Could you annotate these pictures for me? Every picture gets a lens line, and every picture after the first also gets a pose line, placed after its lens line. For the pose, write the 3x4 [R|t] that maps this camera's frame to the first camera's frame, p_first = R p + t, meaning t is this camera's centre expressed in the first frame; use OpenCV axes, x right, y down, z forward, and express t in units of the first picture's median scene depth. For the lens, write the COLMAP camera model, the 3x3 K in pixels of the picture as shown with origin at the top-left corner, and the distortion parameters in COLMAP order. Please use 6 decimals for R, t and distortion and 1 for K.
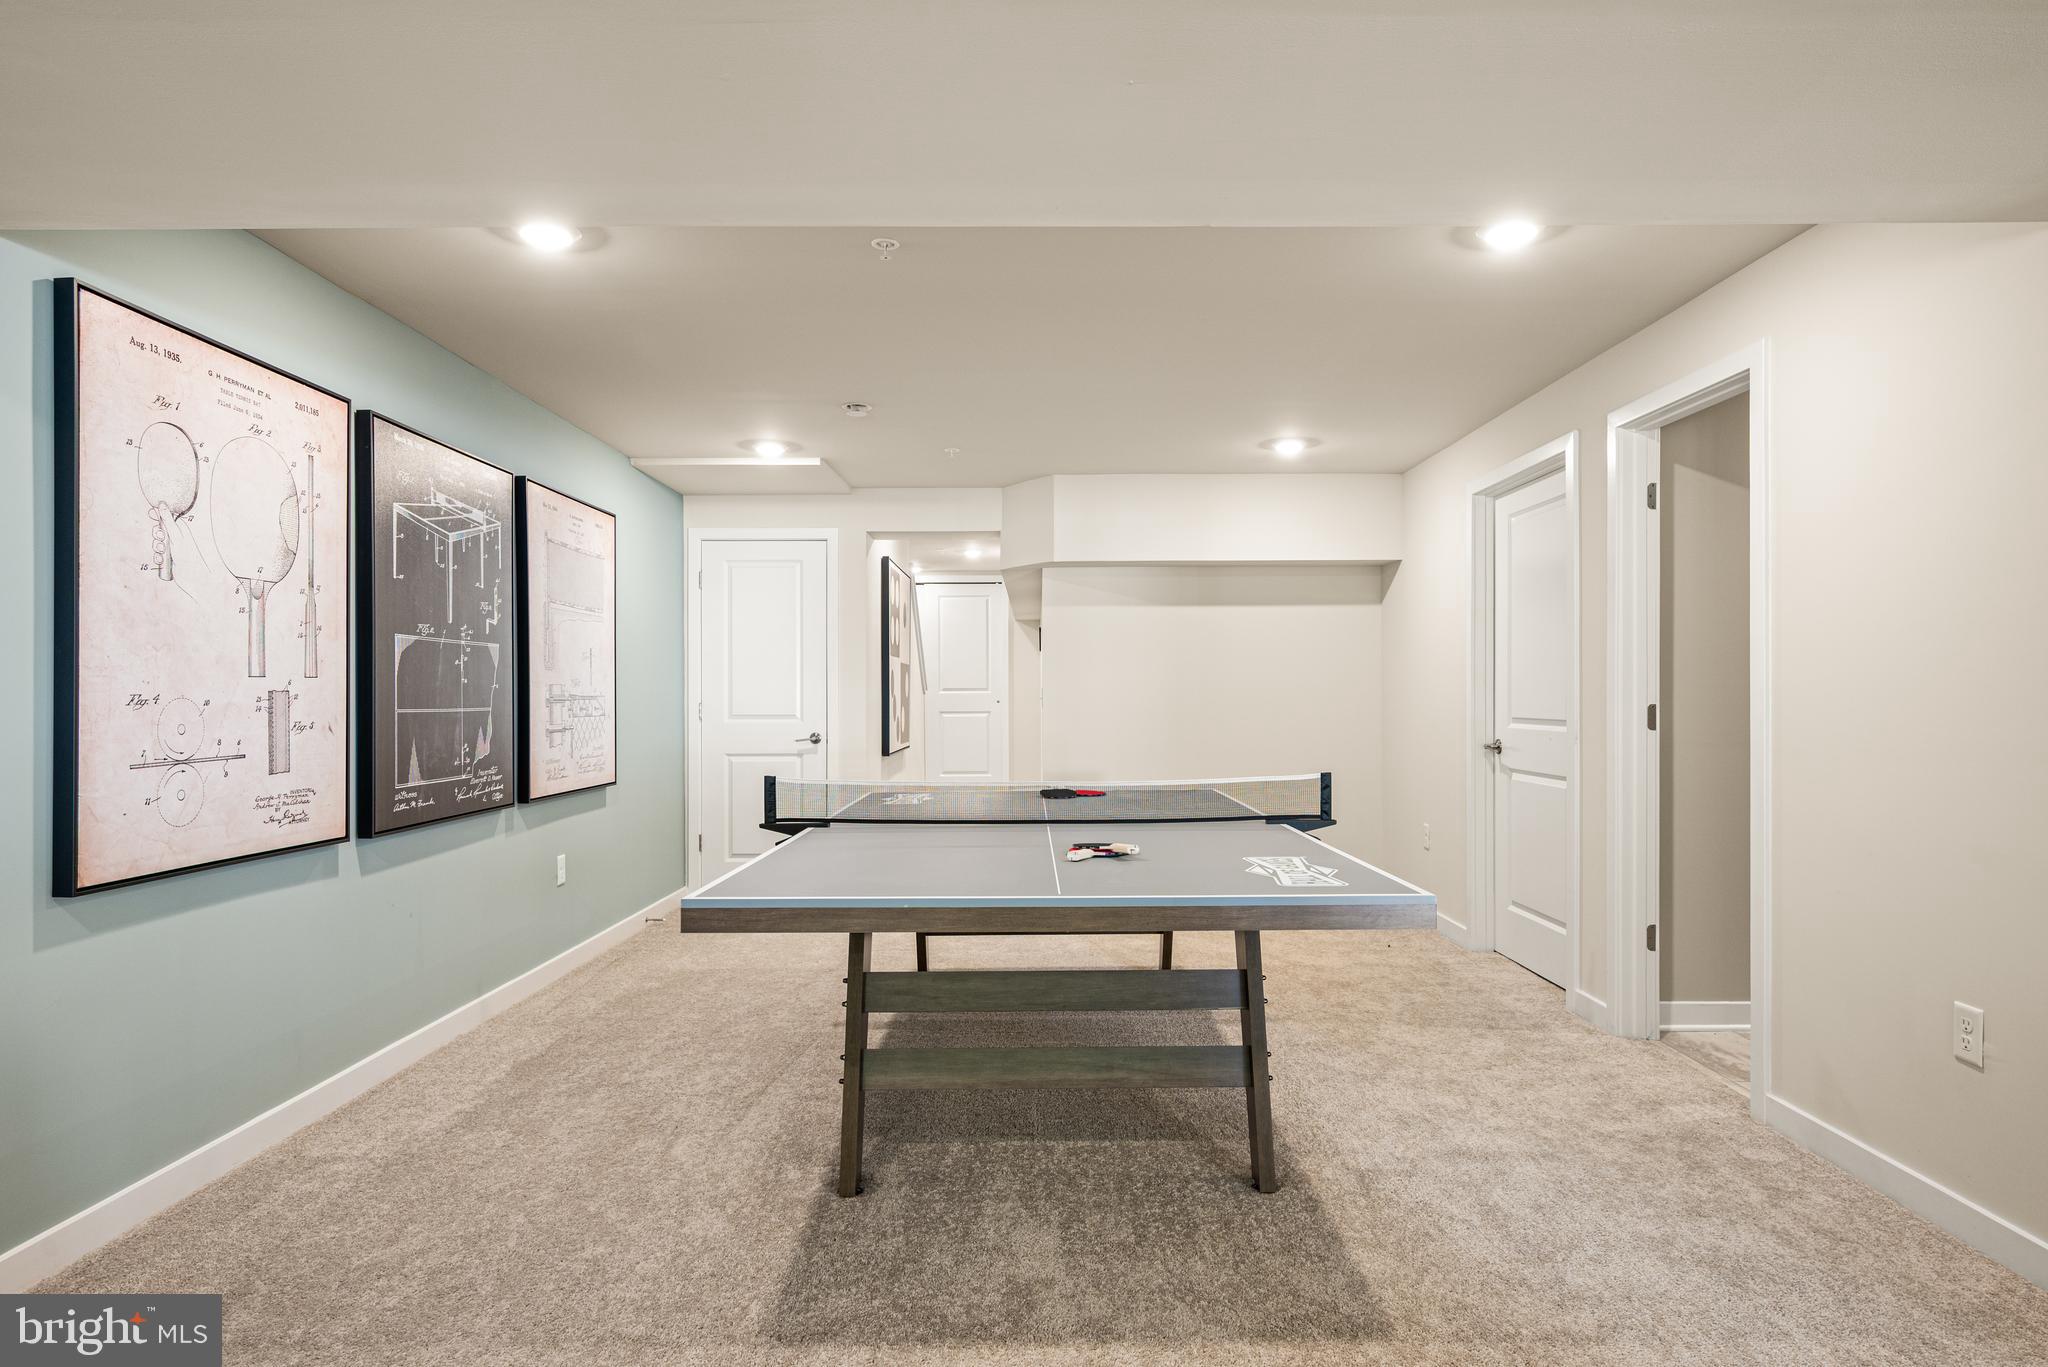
lens RADIAL K [[1157.7, 0, 1038.3], [0, 1157.7, 703.8], [0, 0, 1]] dist [0.000841, 0.000579]
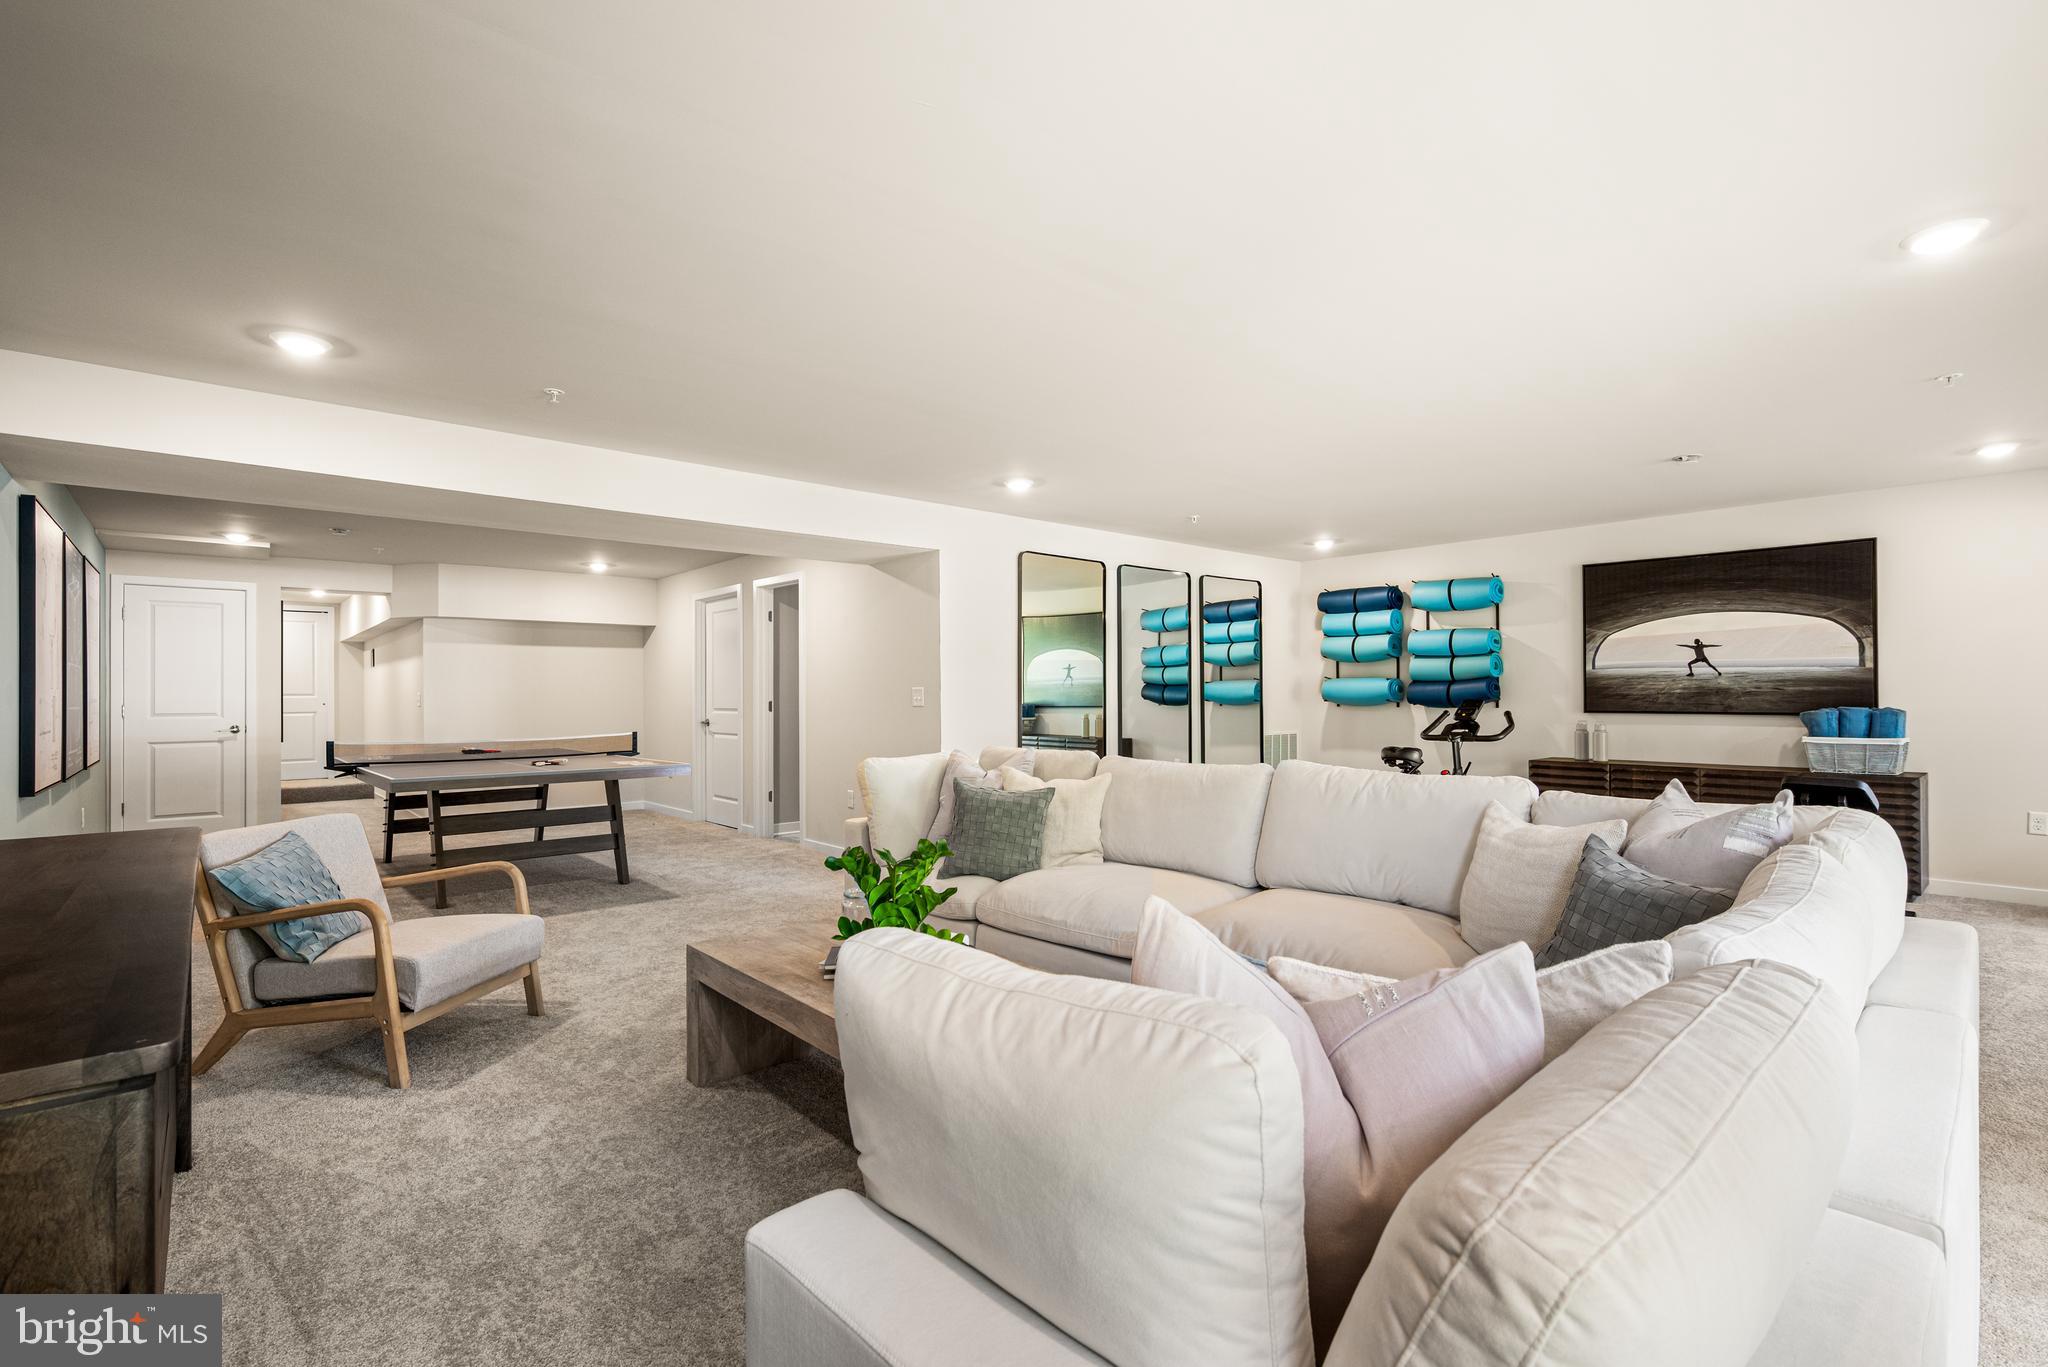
lens RADIAL K [[903.7, 0, 1024.0], [0, 903.7, 683.5], [0, 0, 1]] dist [0.001697, 0.000081]
pose [[0.750103, 0.007930, 0.661273, -0.331418], [0.008651, 0.999725, -0.021801, 0.009594], [-0.661264, 0.022074, 0.749828, -0.786123]]
